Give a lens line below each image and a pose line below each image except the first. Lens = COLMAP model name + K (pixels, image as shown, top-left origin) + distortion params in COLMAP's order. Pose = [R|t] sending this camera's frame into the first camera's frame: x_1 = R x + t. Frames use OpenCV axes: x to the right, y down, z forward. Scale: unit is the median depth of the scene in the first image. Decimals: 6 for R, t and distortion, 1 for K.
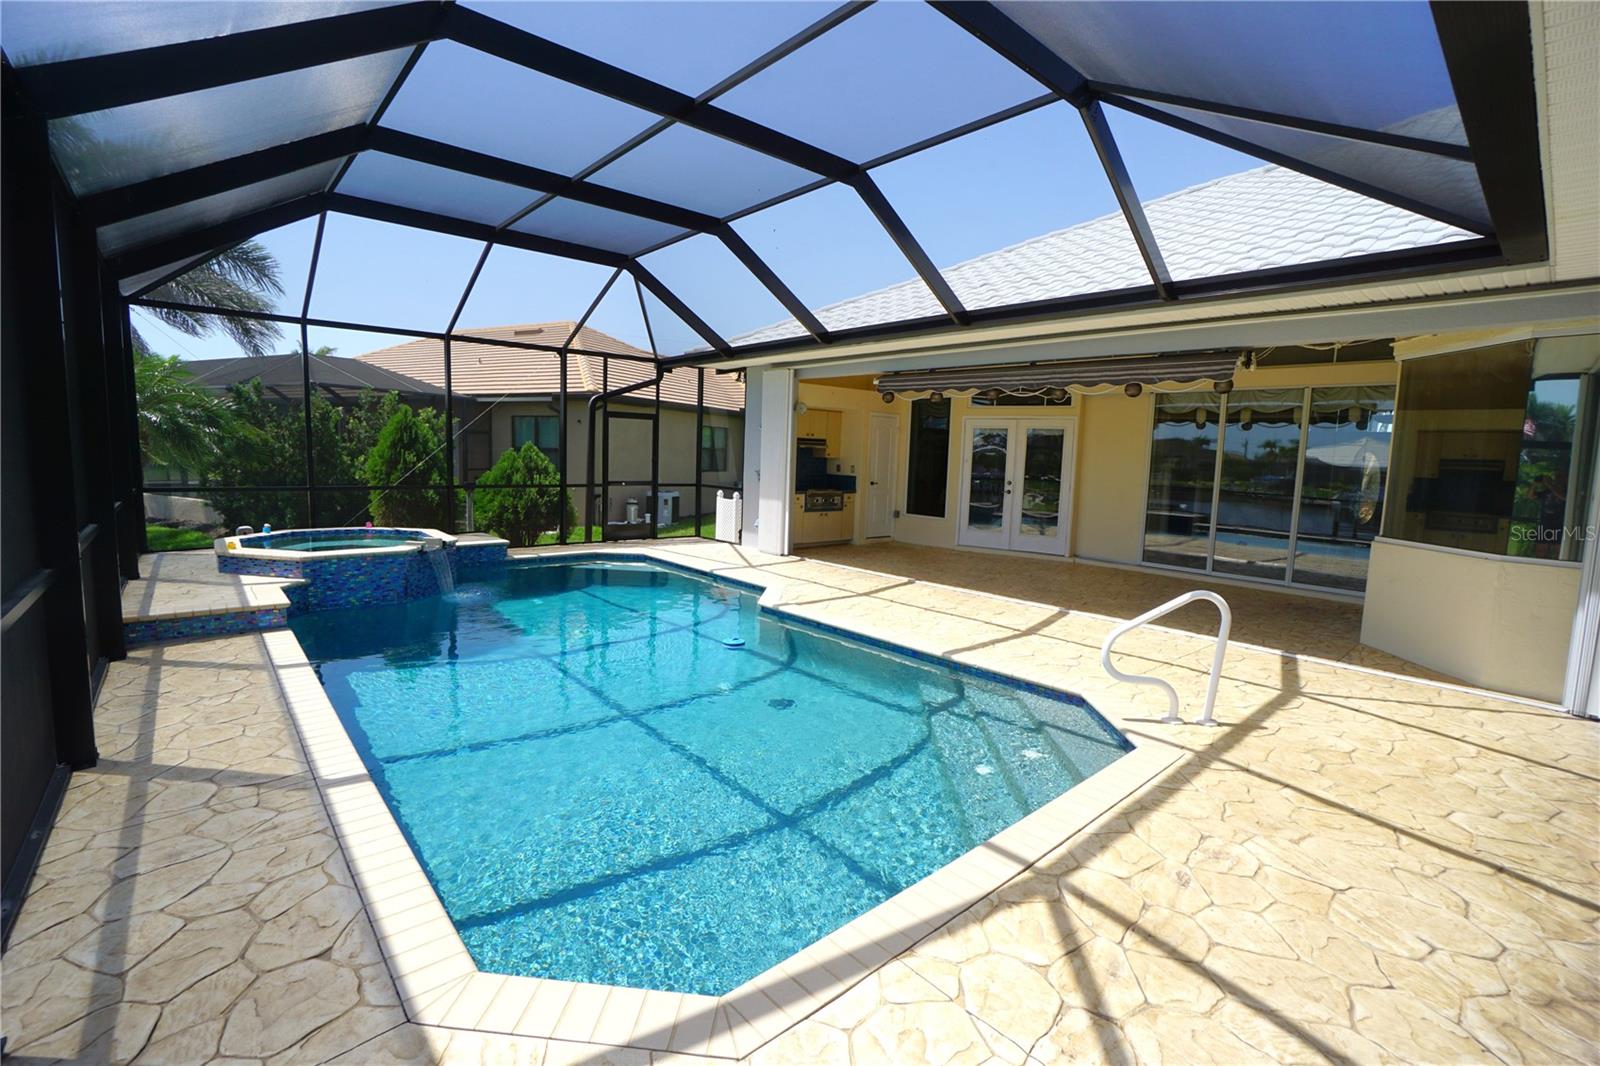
lens RADIAL K [[707.0, 0, 777.6], [0, 707.0, 522.6], [0, 0, 1]] dist [-0.063796, 0.023199]
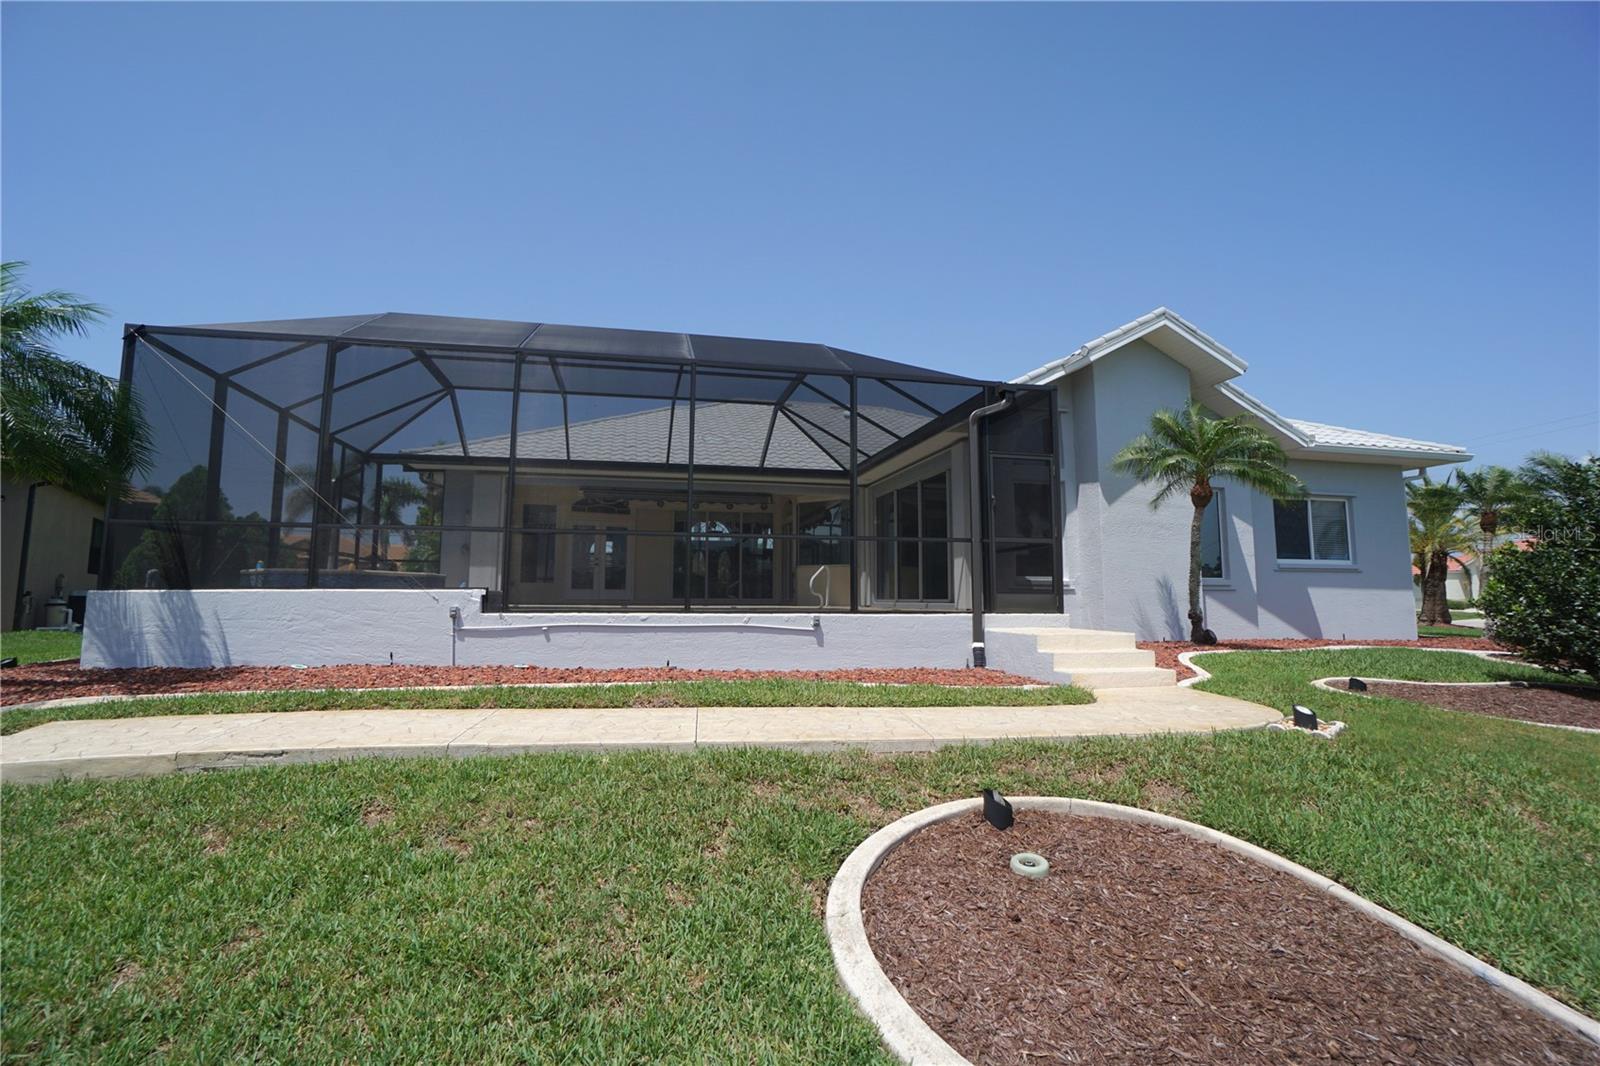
lens RADIAL K [[707.0, 0, 777.6], [0, 707.0, 522.6], [0, 0, 1]] dist [-0.063796, 0.023199]
pose [[0.487789, 0.063146, 0.870675, -1.063198], [0.099177, 0.986914, -0.127140, 0.130737], [-0.867310, 0.148368, 0.475143, -0.191334]]
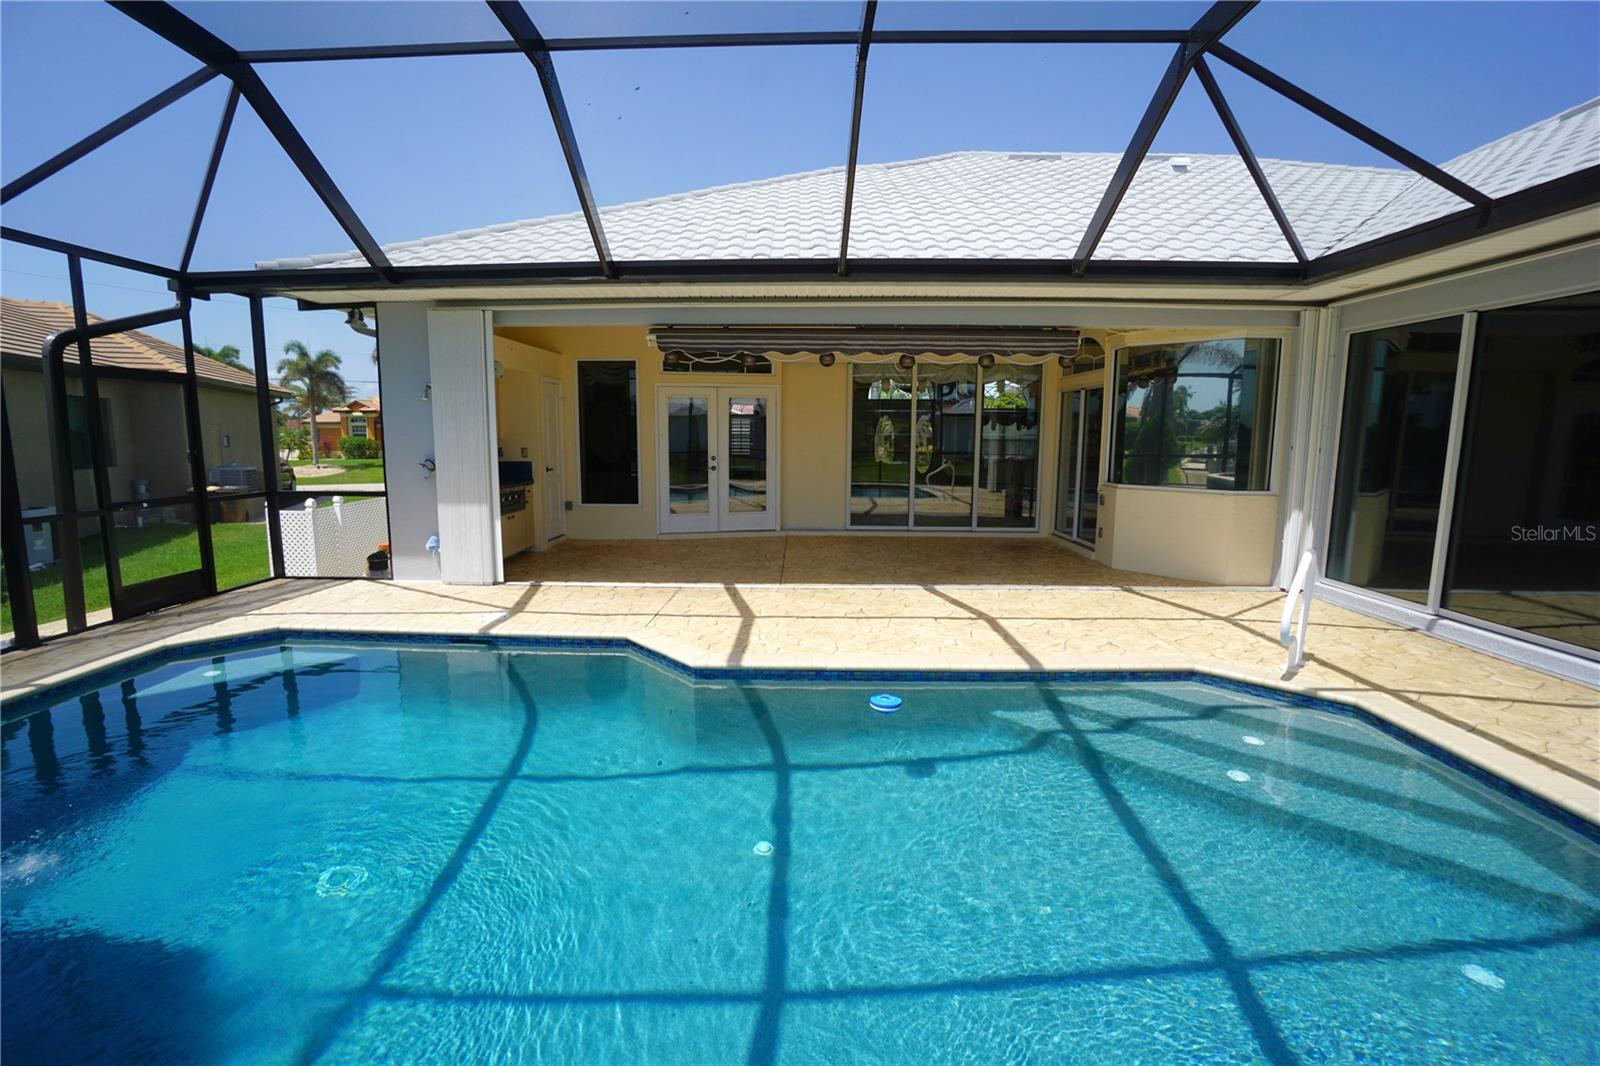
lens RADIAL K [[707.0, 0, 777.6], [0, 707.0, 522.6], [0, 0, 1]] dist [-0.063796, 0.023199]
pose [[0.675512, -0.124768, 0.726716, -0.334463], [0.092002, 0.992140, 0.084818, -0.051146], [-0.731587, 0.009563, 0.681681, 0.376321]]
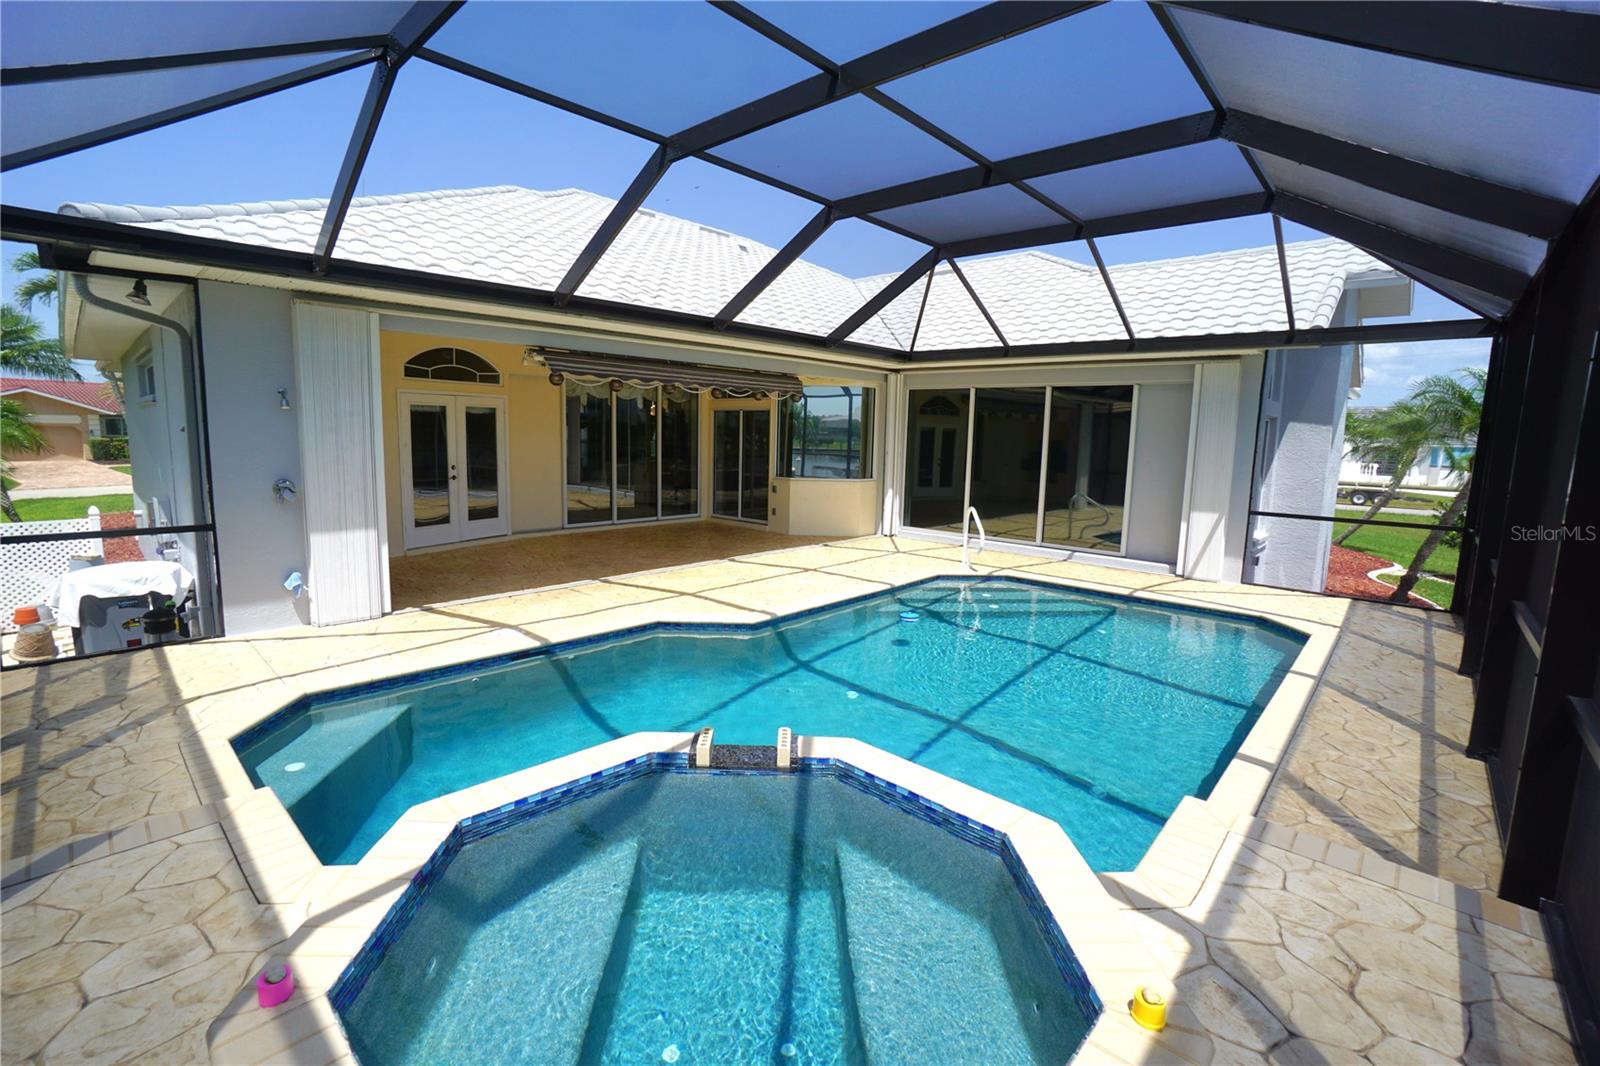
lens RADIAL K [[707.0, 0, 777.6], [0, 707.0, 522.6], [0, 0, 1]] dist [-0.063796, 0.023199]
pose [[-0.102224, -0.162703, 0.981365, -0.693044], [0.074402, 0.982520, 0.170644, -0.126751], [-0.991975, 0.090460, -0.088332, 0.794940]]
